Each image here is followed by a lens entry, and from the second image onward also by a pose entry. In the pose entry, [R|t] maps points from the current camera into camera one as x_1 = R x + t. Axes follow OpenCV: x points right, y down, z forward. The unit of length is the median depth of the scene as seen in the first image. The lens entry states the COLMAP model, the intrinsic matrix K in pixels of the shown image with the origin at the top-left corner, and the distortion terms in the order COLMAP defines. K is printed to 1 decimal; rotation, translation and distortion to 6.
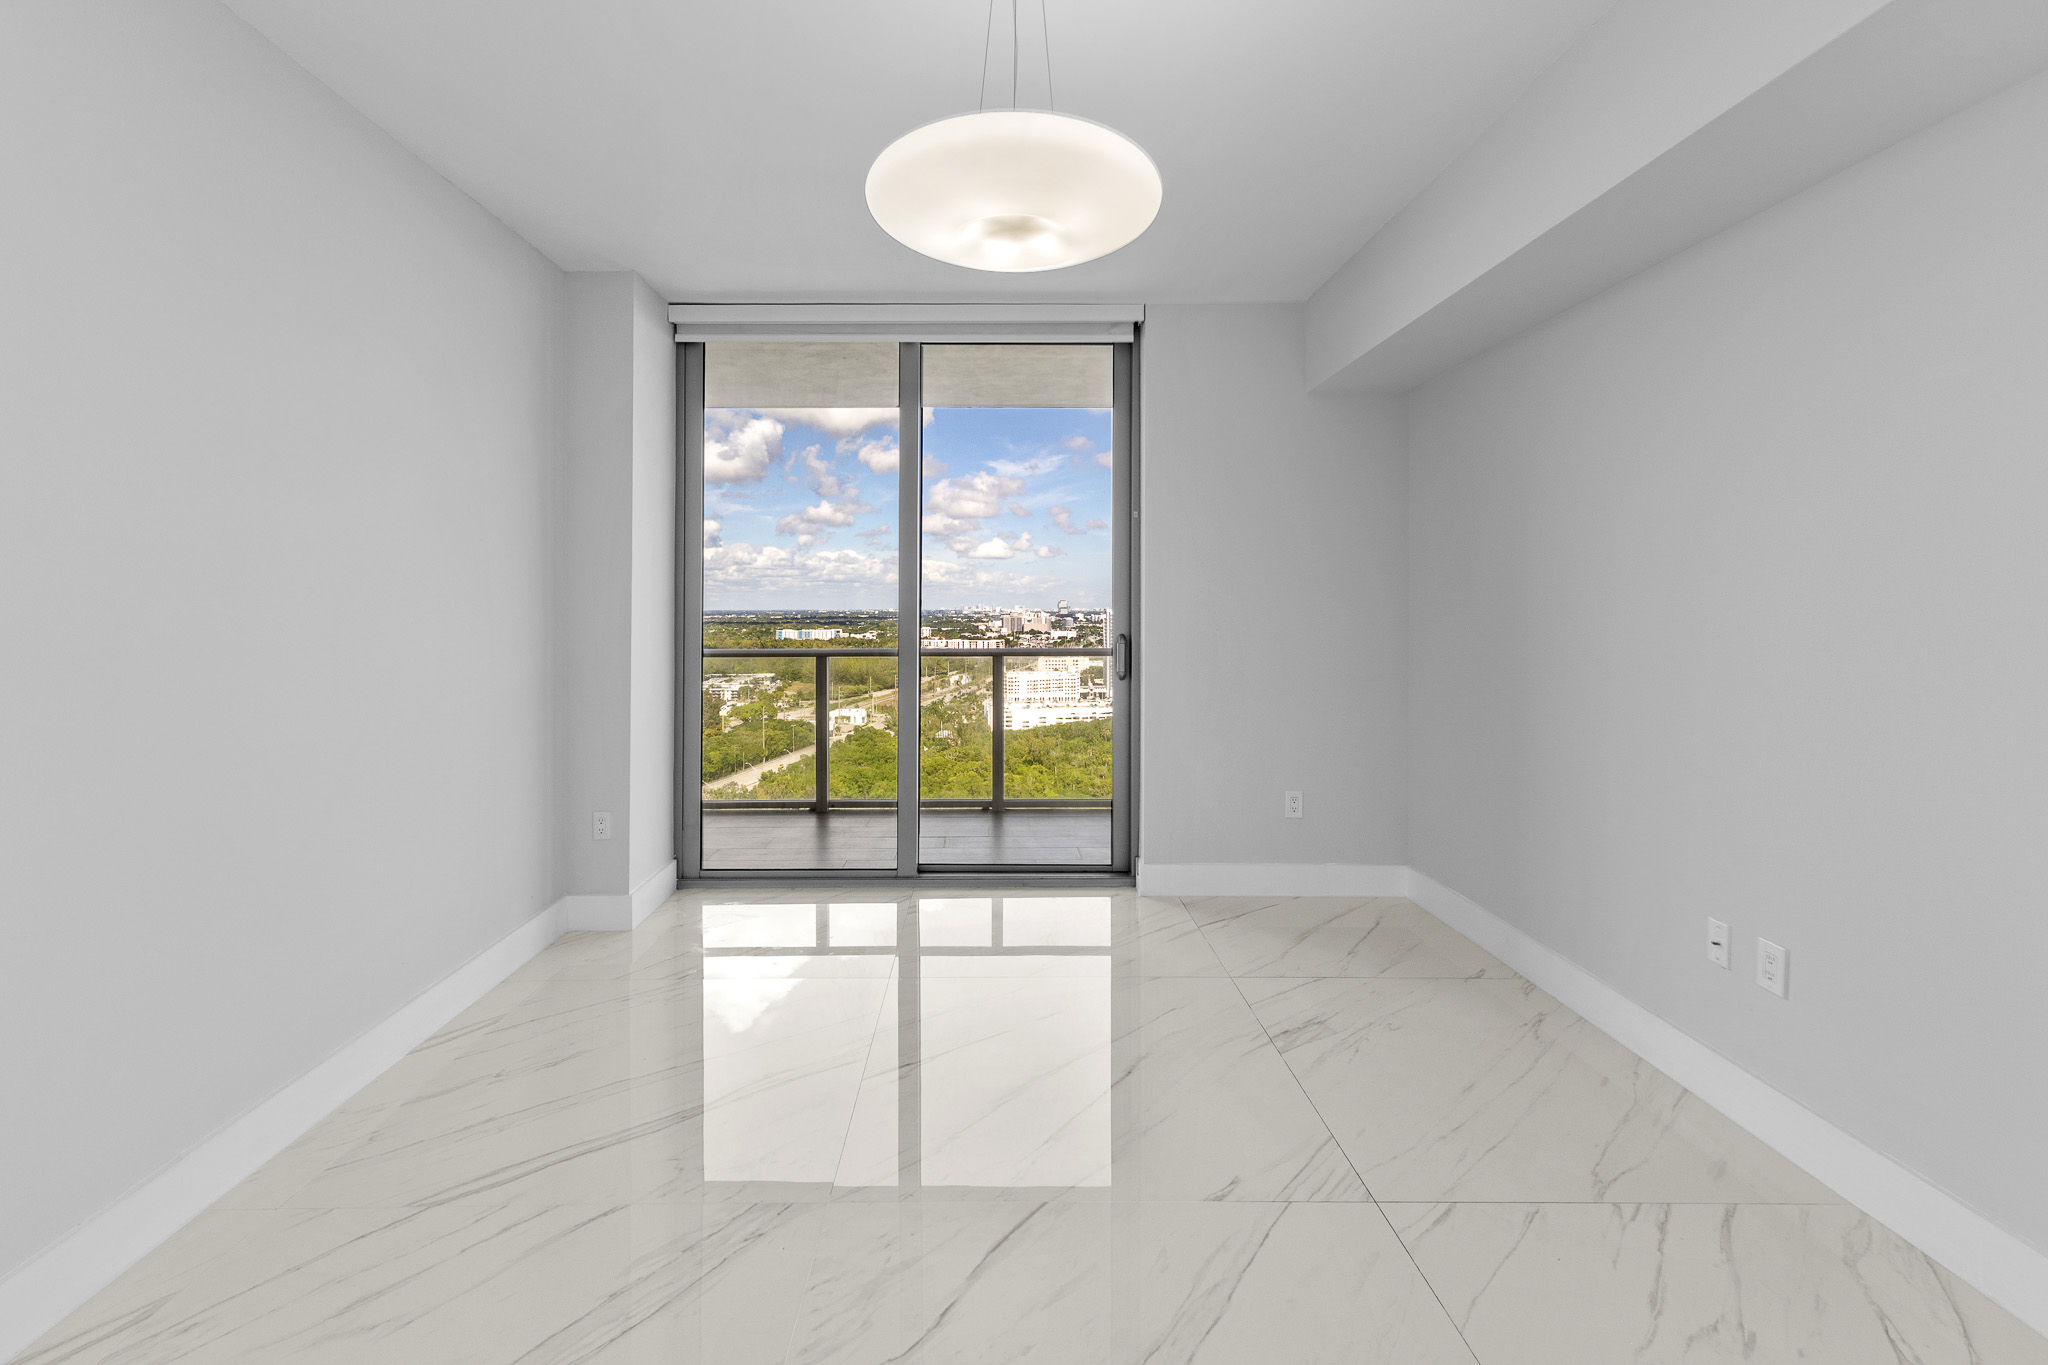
lens RADIAL K [[903.6, 0, 984.4], [0, 903.6, 586.1], [0, 0, 1]] dist [-0.000315, -0.000129]
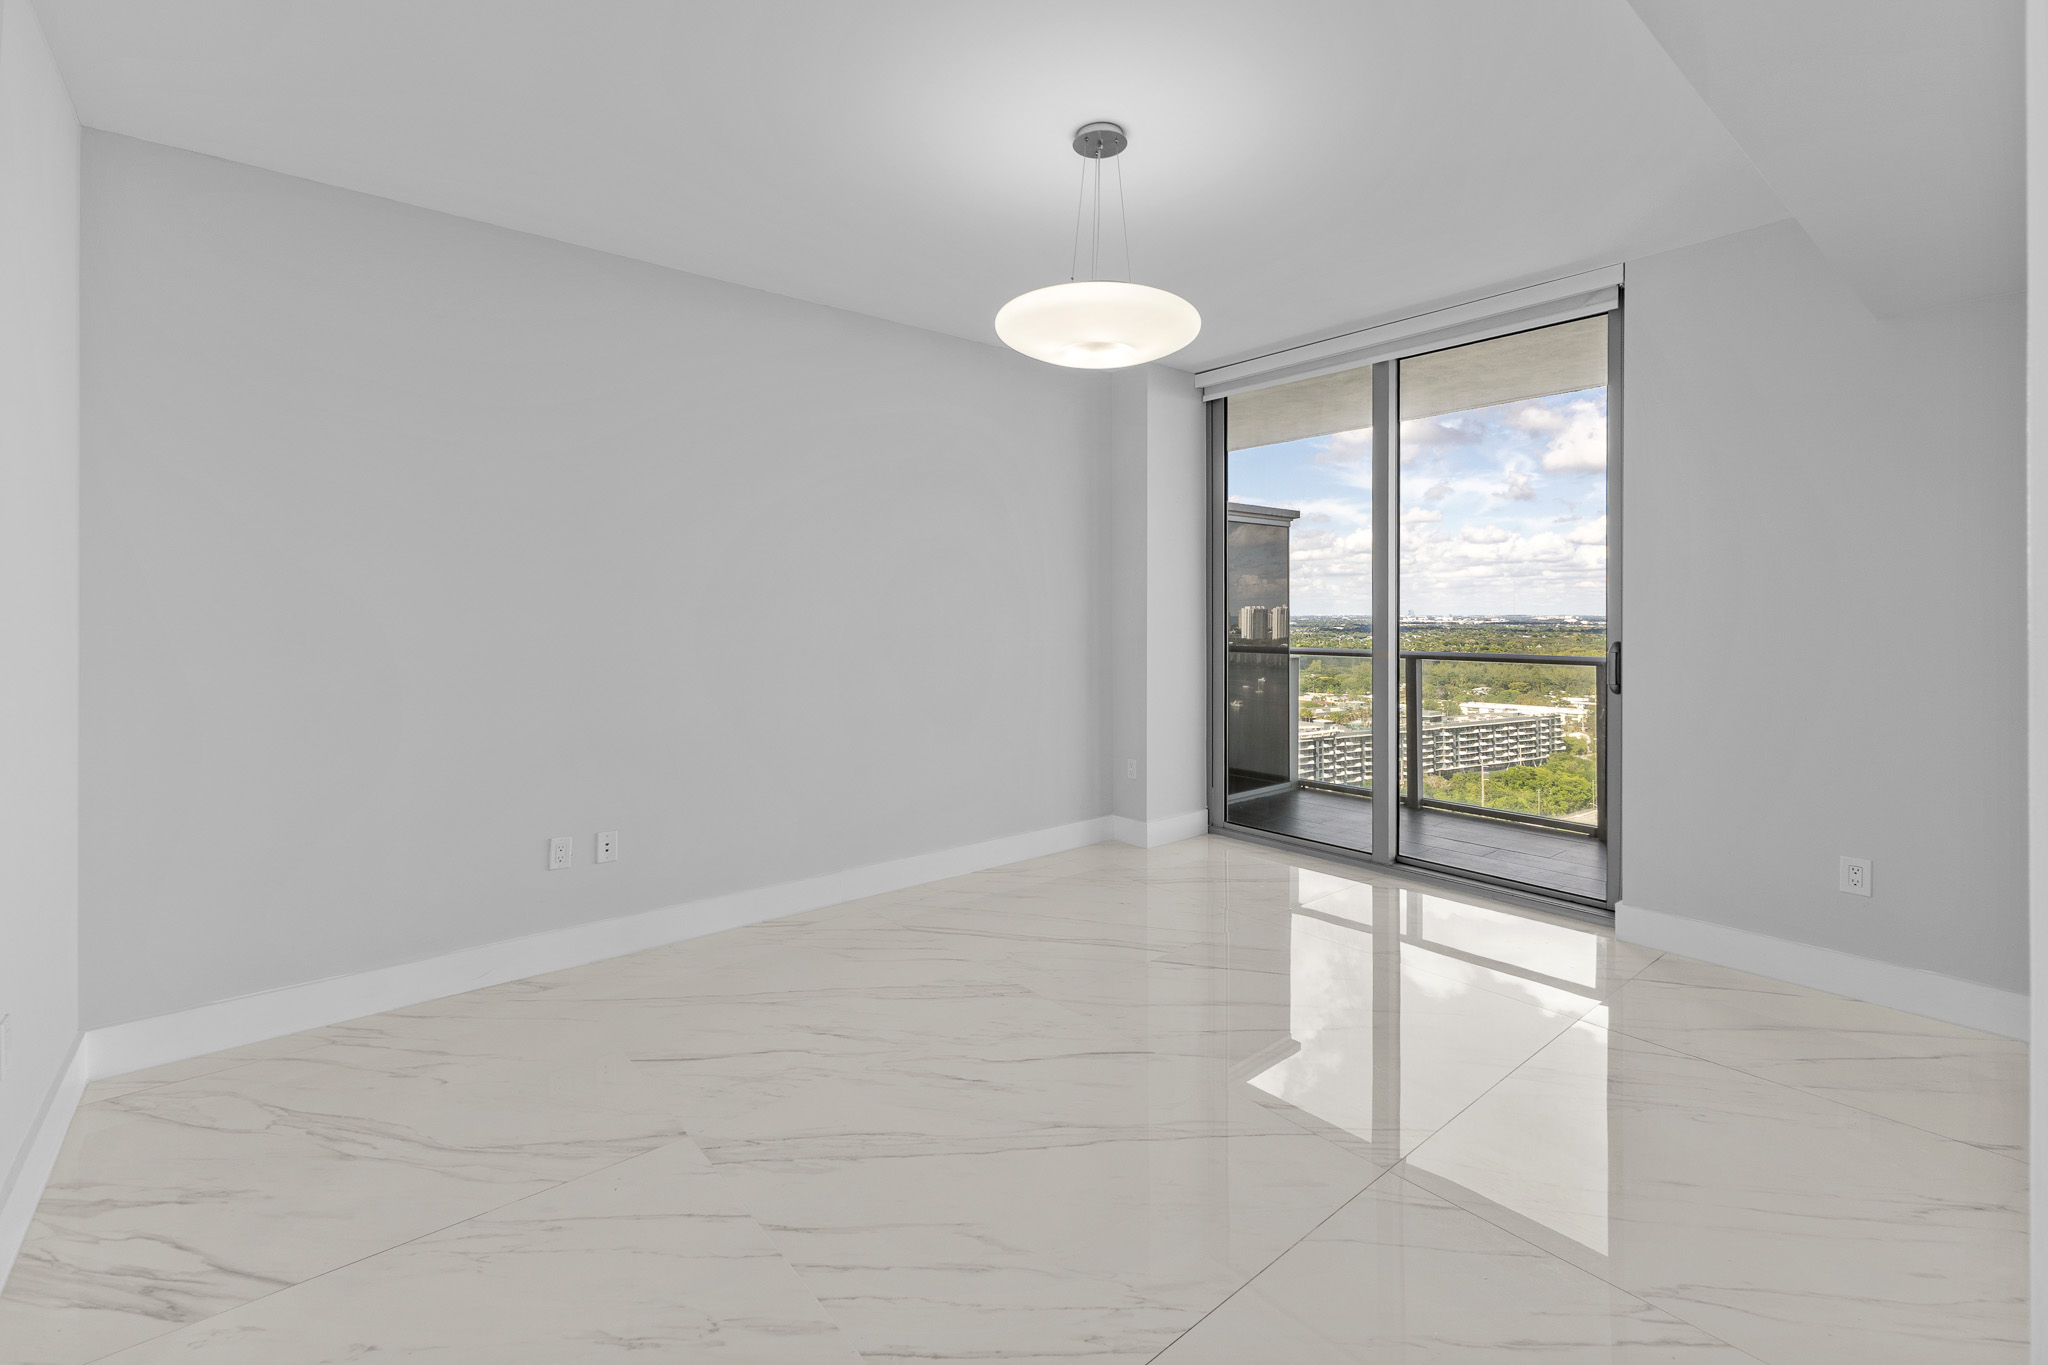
lens RADIAL K [[885.1, 0, 1030.4], [0, 885.1, 607.6], [0, 0, 1]] dist [0.001029, -0.000051]
pose [[0.646536, -0.001907, -0.762881, 0.455920], [0.016213, 0.999805, 0.011240, -0.000186], [0.762711, -0.019636, 0.646441, 0.007541]]
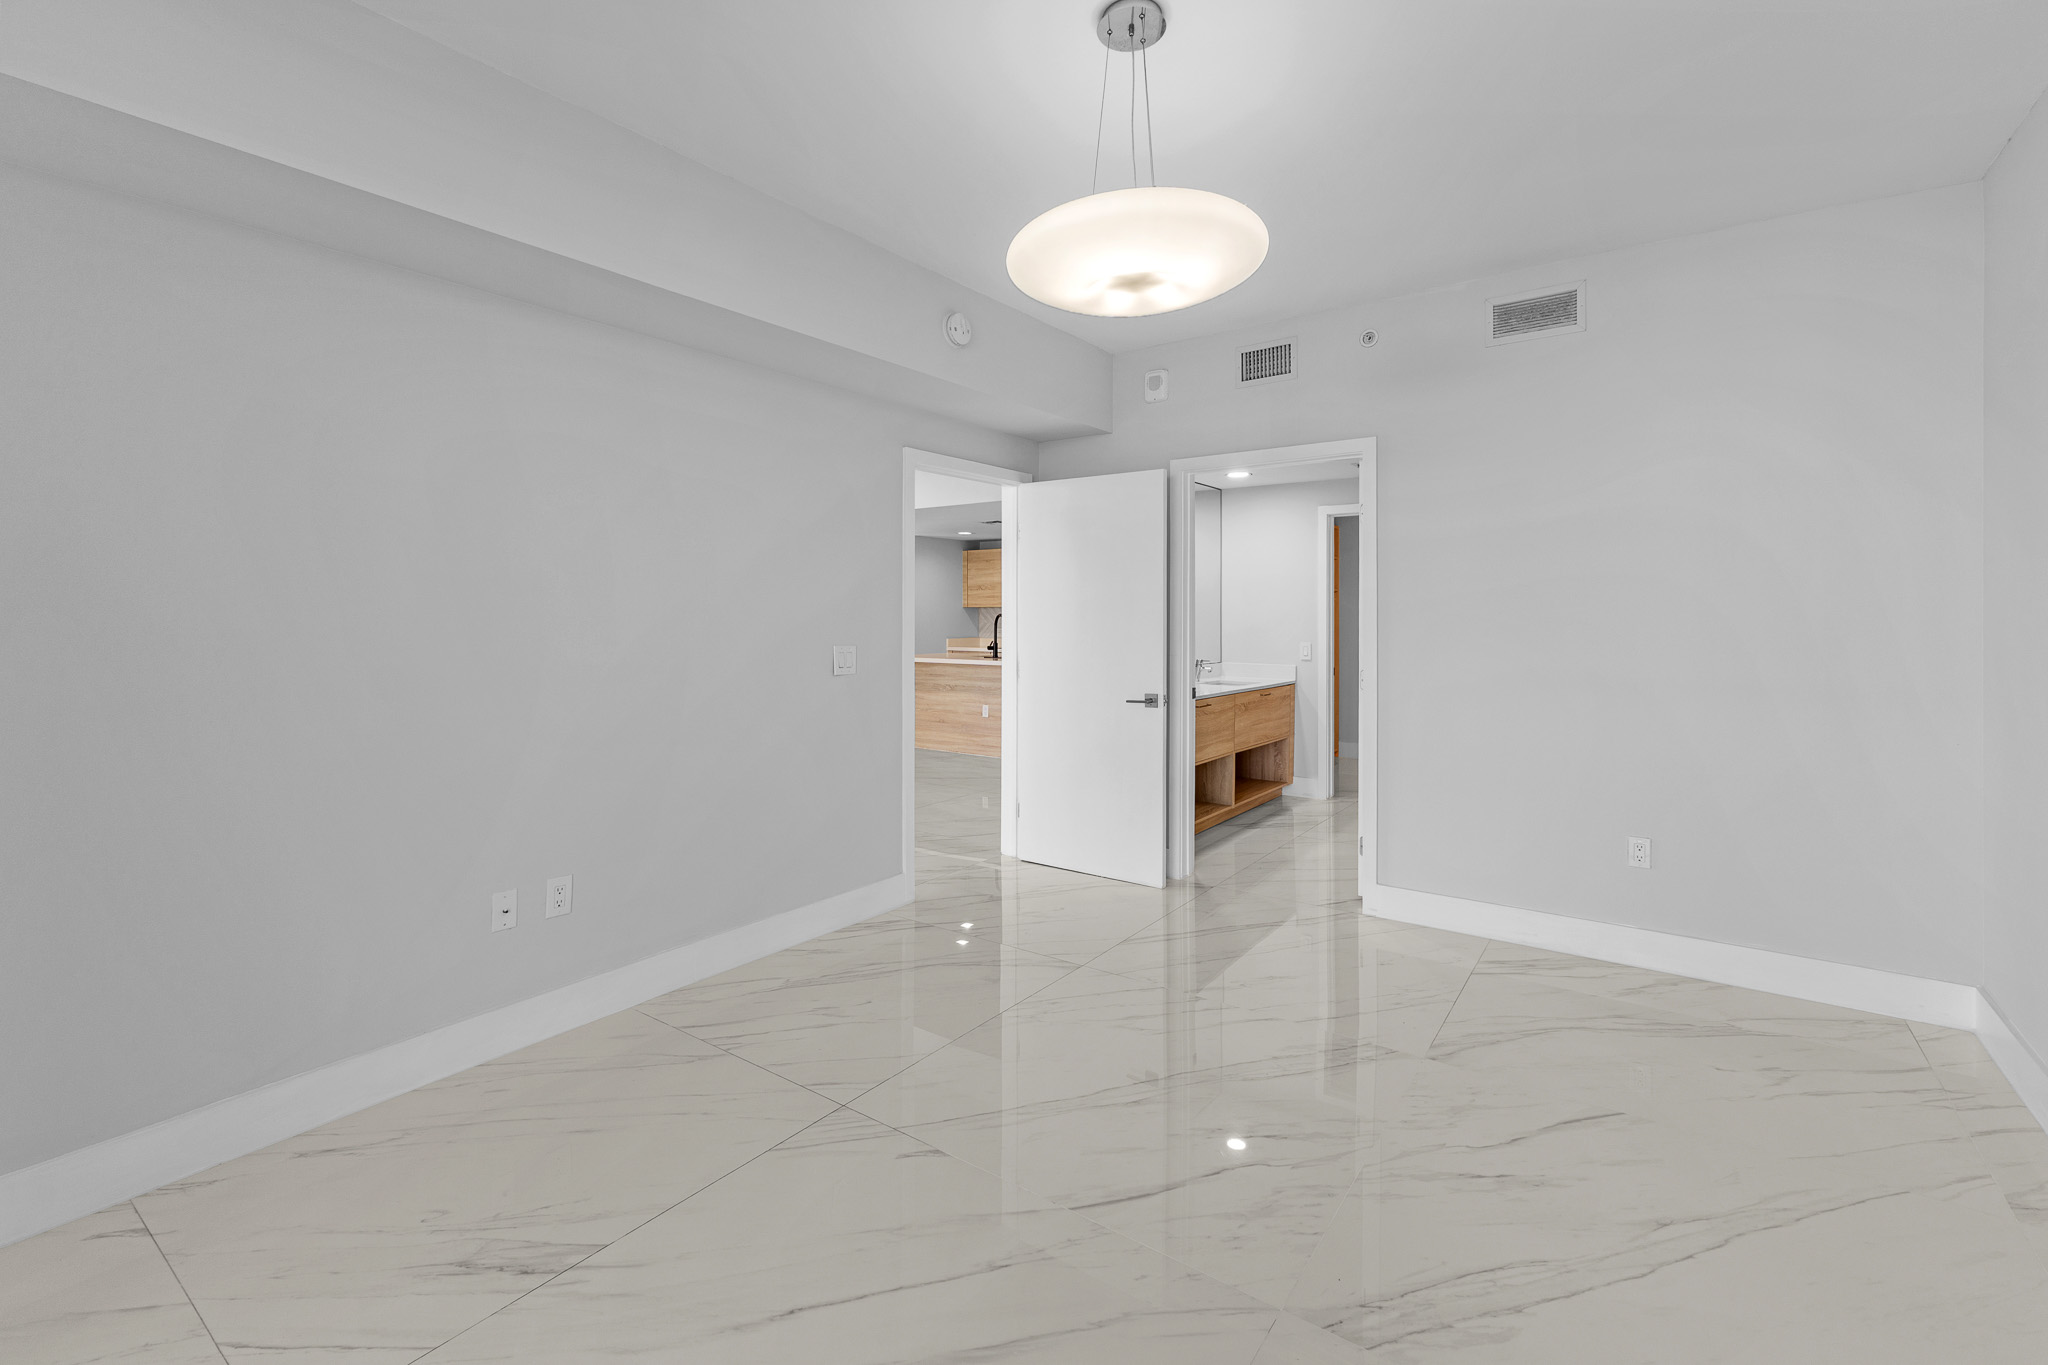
lens RADIAL K [[885.1, 0, 1030.4], [0, 885.1, 607.6], [0, 0, 1]] dist [0.001029, -0.000051]
pose [[-0.815458, 0.006227, 0.578783, -0.224404], [-0.008138, 0.999720, -0.022222, 0.015059], [-0.578759, -0.022832, -0.815179, 0.877988]]
